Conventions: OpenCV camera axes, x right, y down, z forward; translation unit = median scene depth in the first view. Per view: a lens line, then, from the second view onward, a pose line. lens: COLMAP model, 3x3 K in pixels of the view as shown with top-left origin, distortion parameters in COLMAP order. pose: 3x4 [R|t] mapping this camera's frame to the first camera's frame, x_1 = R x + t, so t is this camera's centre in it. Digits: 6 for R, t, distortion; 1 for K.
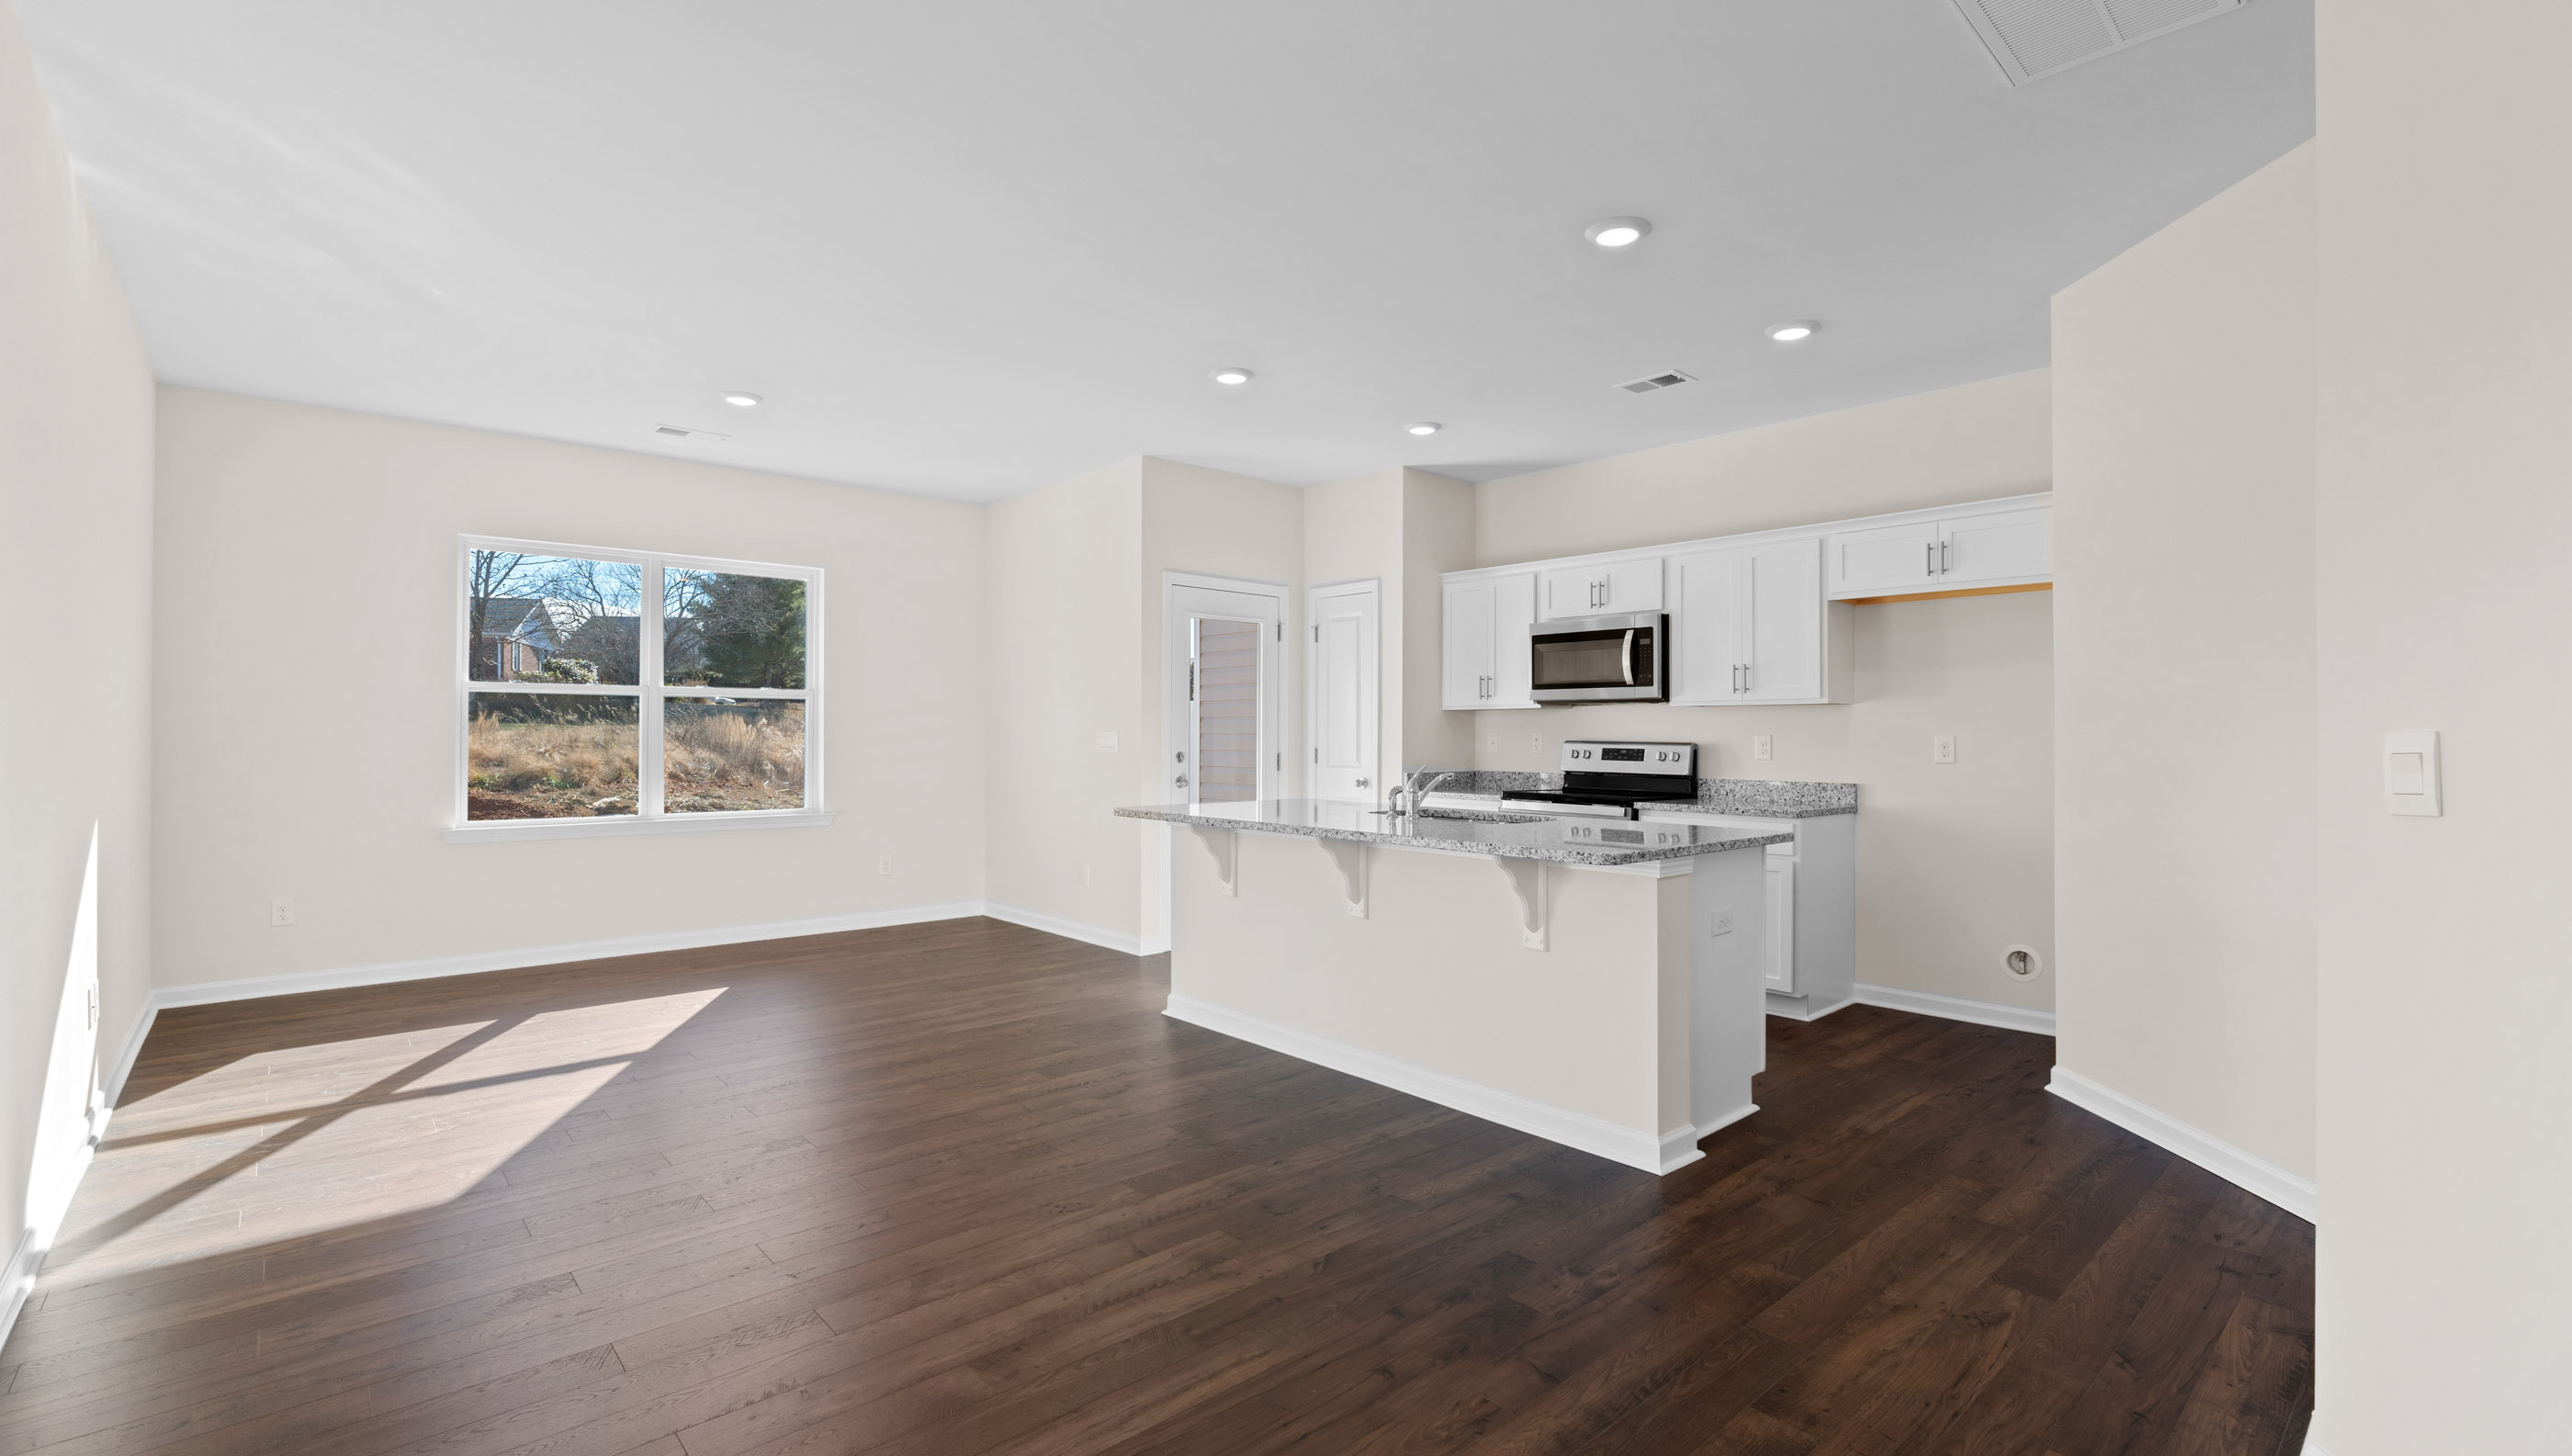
lens RADIAL K [[1118.8, 0, 1286.0], [0, 1118.8, 728.0], [0, 0, 1]] dist [-0.004260, -0.000342]
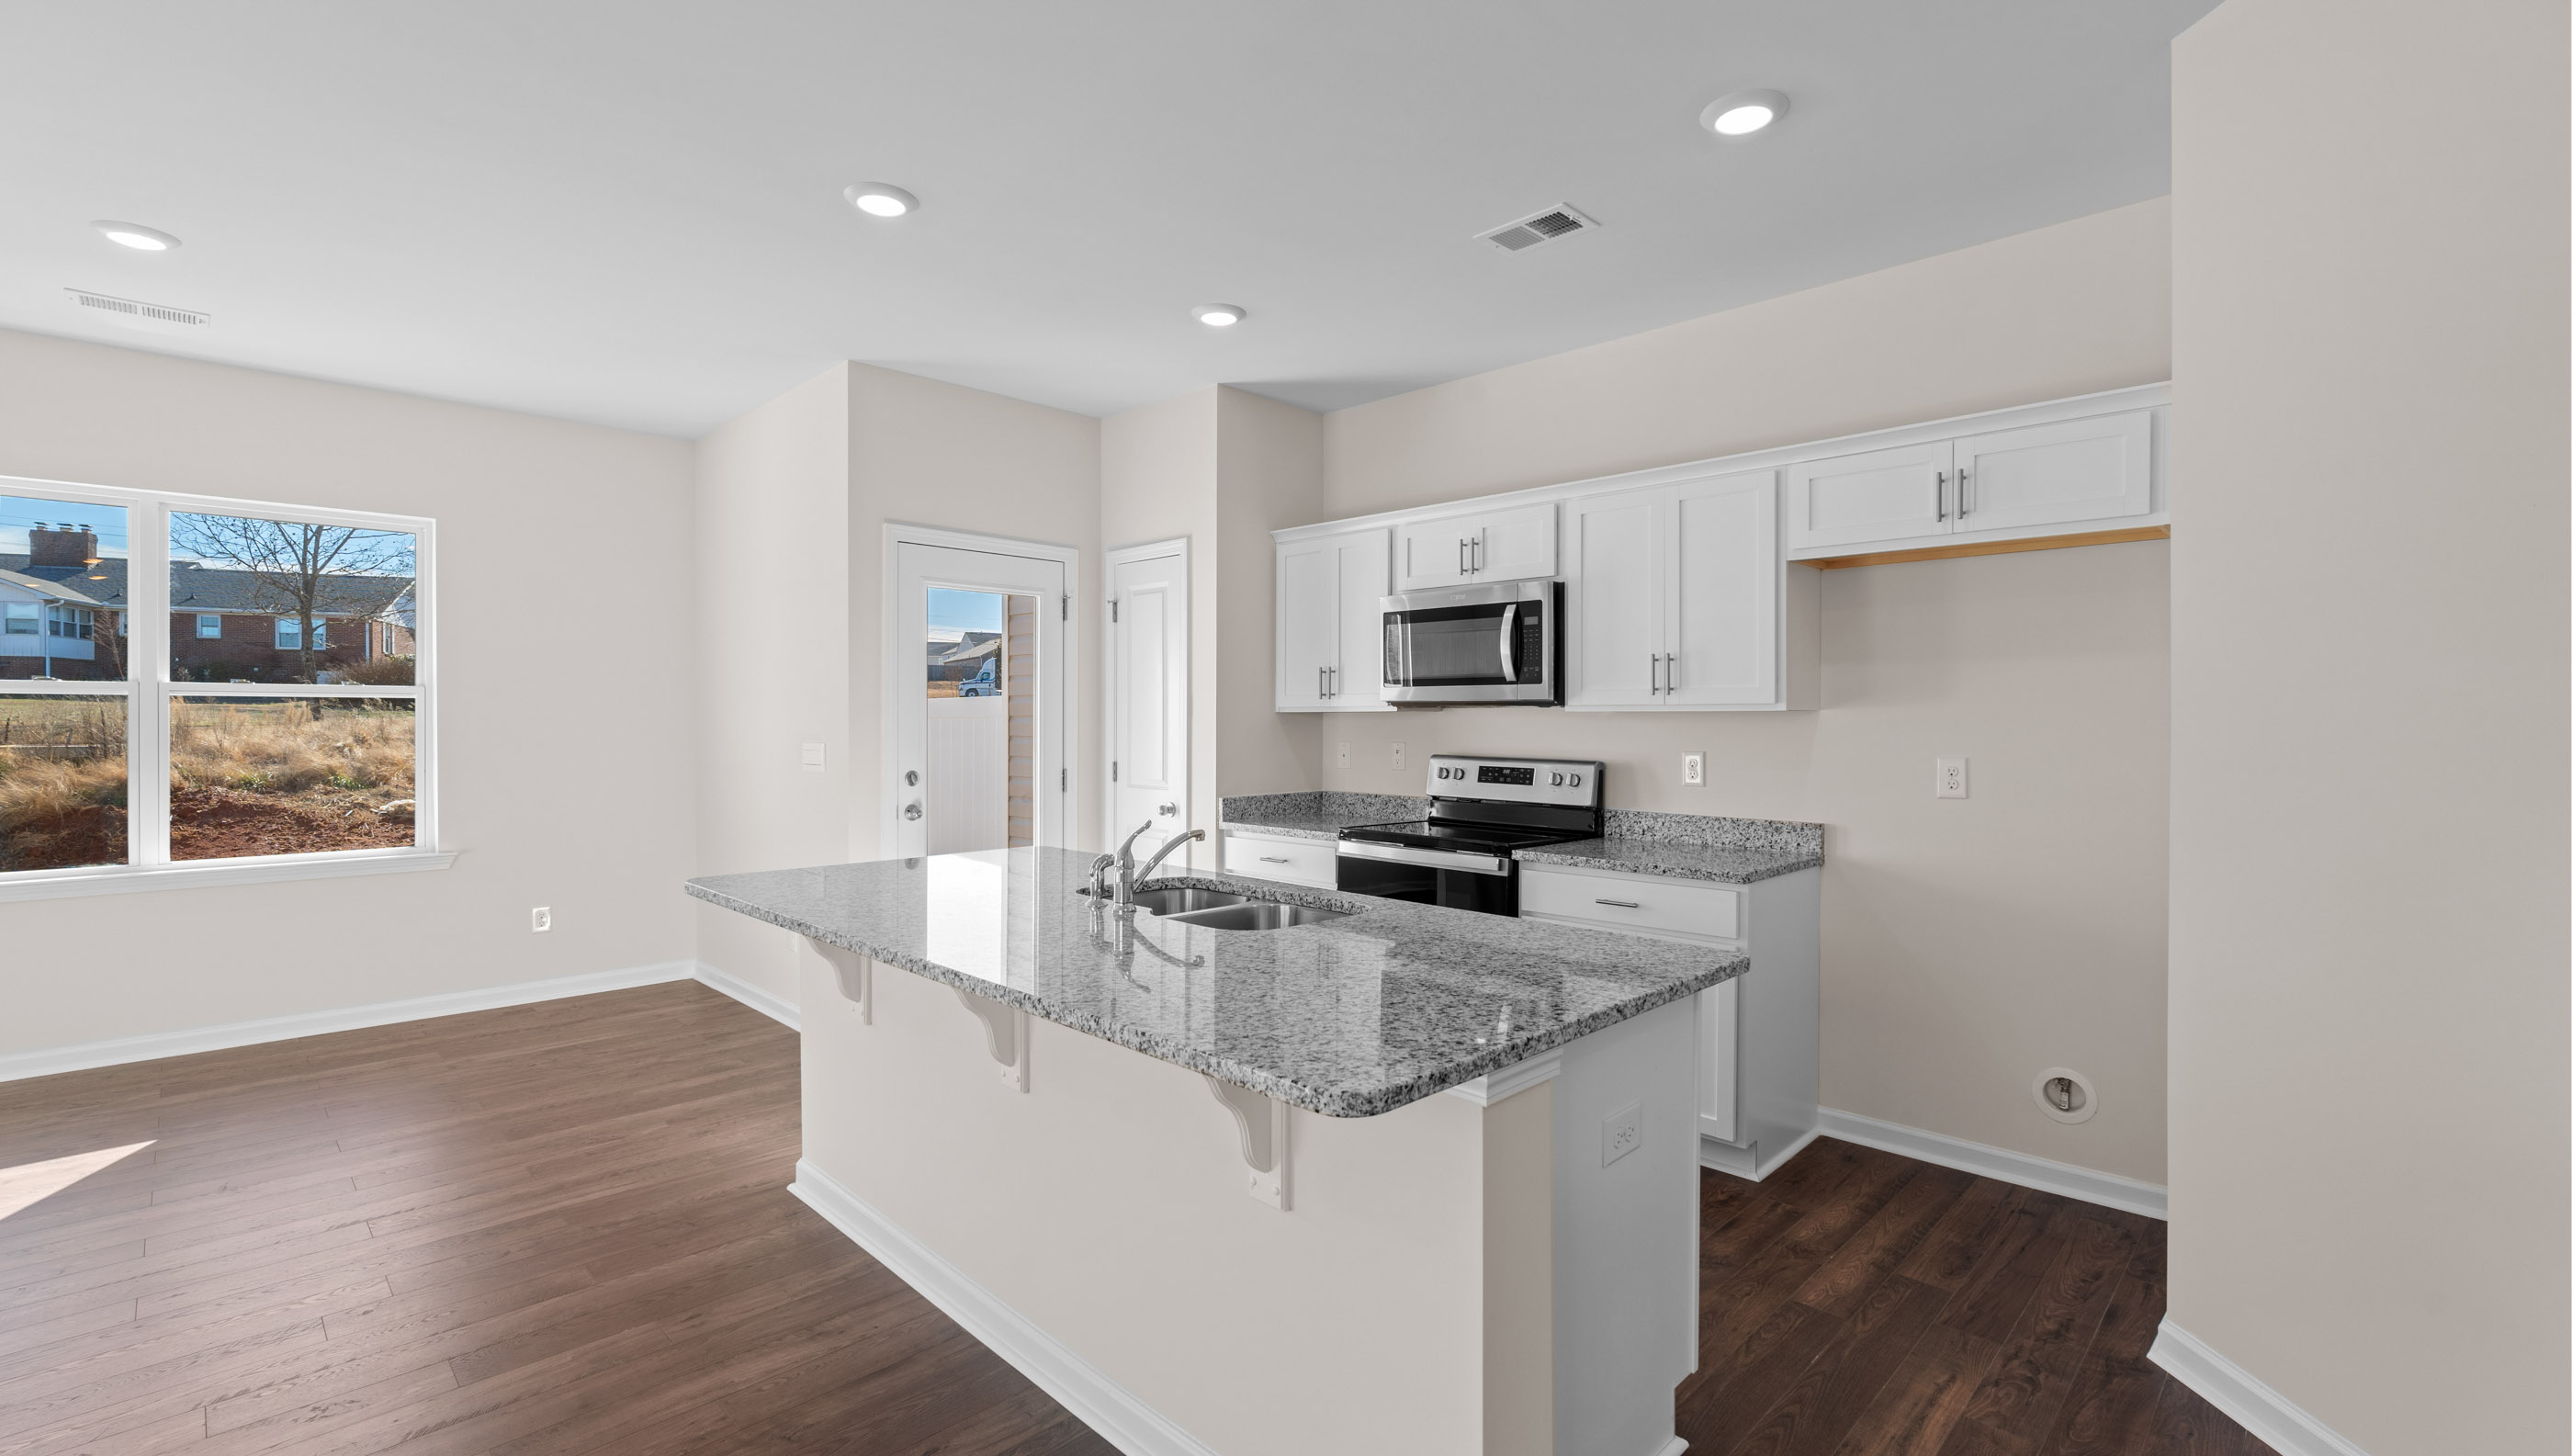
lens RADIAL K [[1110.5, 0, 1286.0], [0, 1110.5, 728.0], [0, 0, 1]] dist [-0.003087, -0.000268]
pose [[0.998478, -0.001875, 0.055121, 0.120266], [0.001073, 0.999893, 0.014567, -0.018681], [-0.055143, -0.014486, 0.998373, 0.287969]]
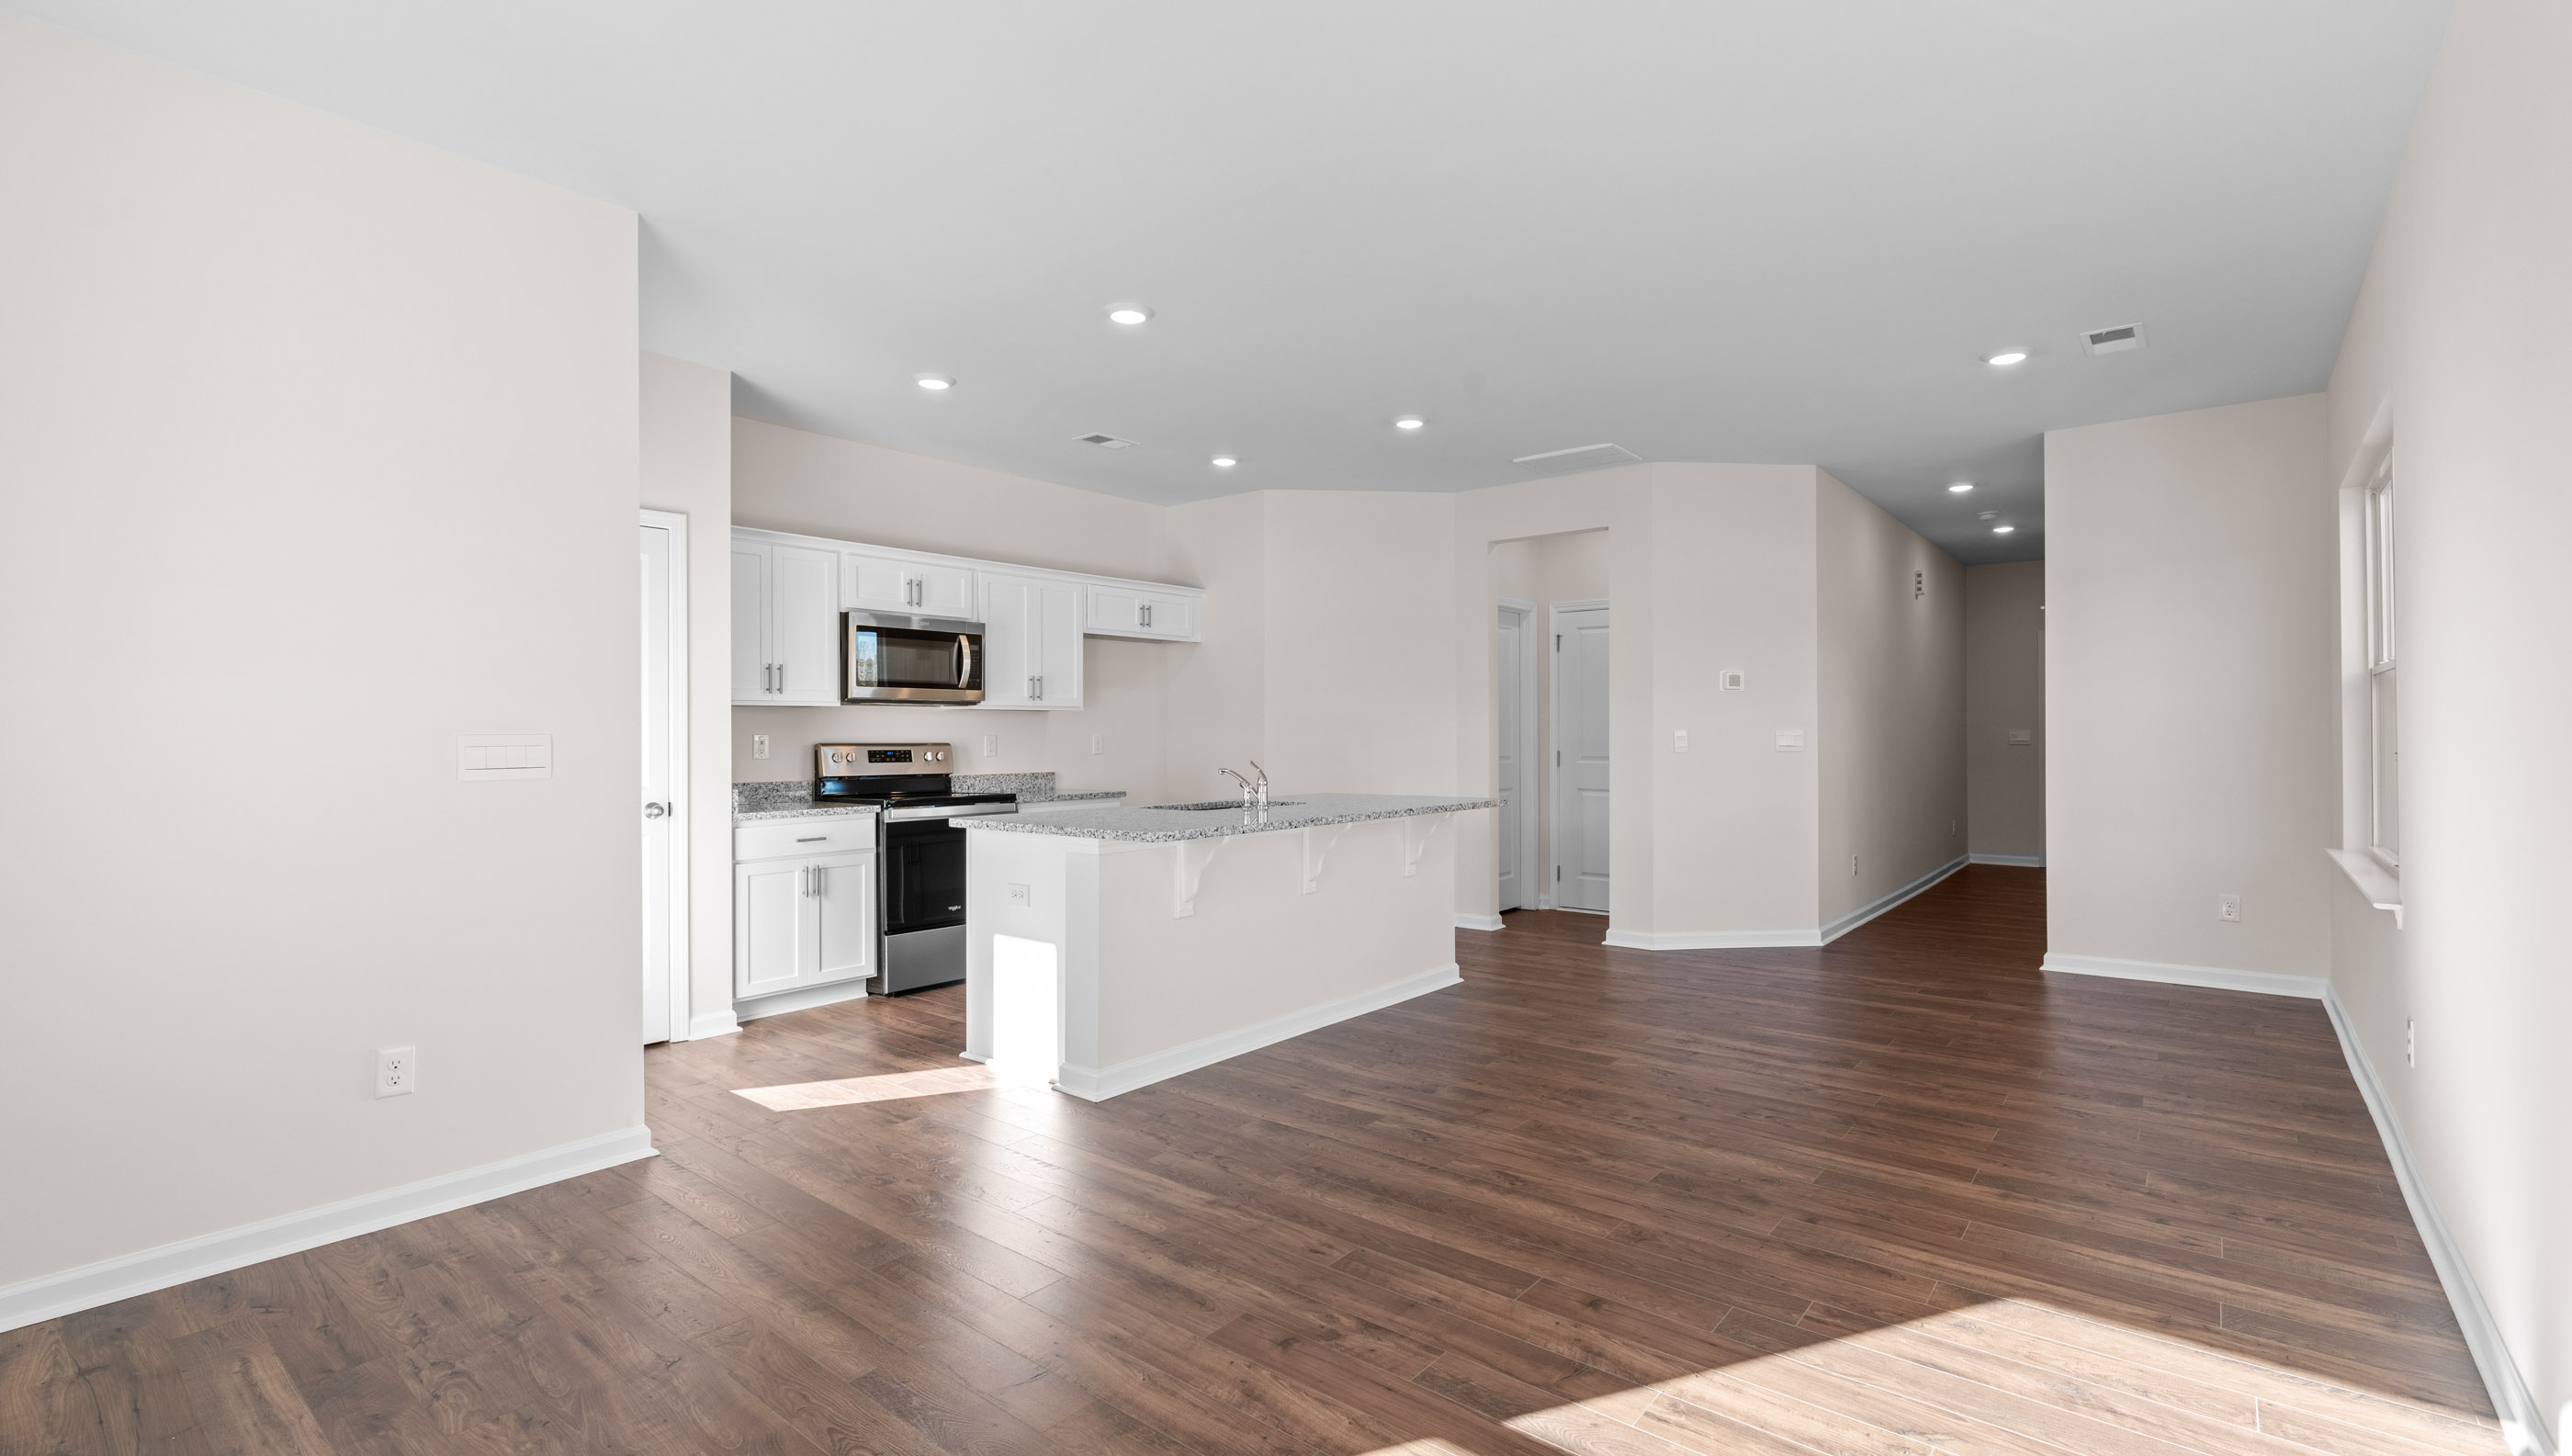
lens RADIAL K [[1133.9, 0, 1286.0], [0, 1133.9, 728.0], [0, 0, 1]] dist [-0.003361, -0.000467]
pose [[-0.152279, 0.002260, 0.988335, -0.752512], [-0.000965, 0.999997, -0.002436, 0.001164], [-0.988337, -0.001325, -0.152276, 0.831601]]
